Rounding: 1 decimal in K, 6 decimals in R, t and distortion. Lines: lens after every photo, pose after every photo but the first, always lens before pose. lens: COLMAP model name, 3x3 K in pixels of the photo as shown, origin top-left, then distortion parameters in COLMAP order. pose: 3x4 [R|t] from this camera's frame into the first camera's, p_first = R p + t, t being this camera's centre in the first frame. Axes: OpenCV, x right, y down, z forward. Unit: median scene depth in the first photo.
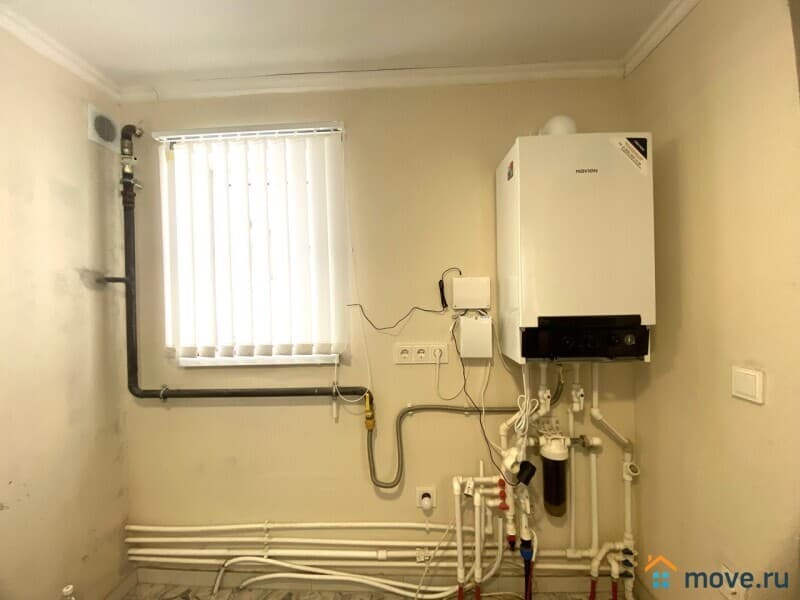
lens RADIAL K [[326.5, 0, 398.2], [0, 326.5, 298.9], [0, 0, 1]] dist [0.025085, -0.021578]
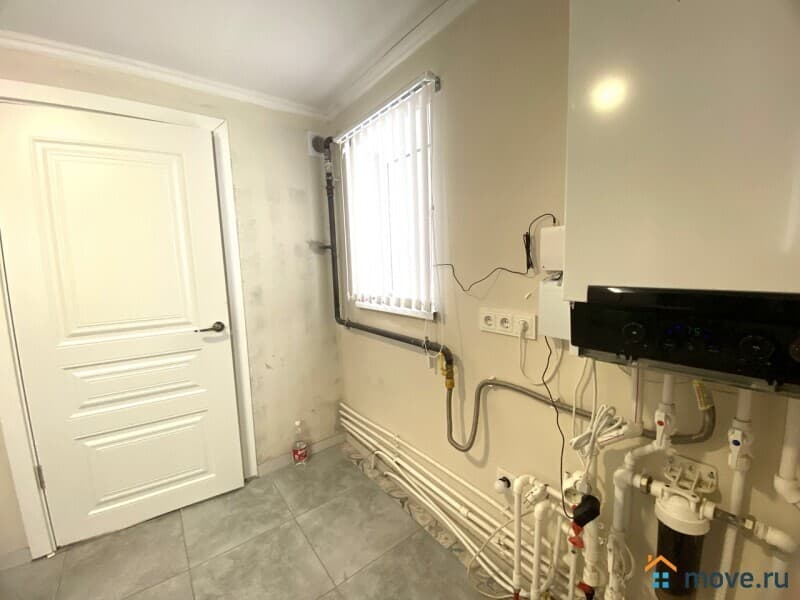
lens RADIAL K [[326.5, 0, 398.2], [0, 326.5, 298.9], [0, 0, 1]] dist [0.025085, -0.021578]
pose [[0.640787, 0.086953, -0.762779, 0.541191], [0.013229, 0.992167, 0.124216, -0.002382], [0.767605, -0.089687, 0.634617, 0.259627]]
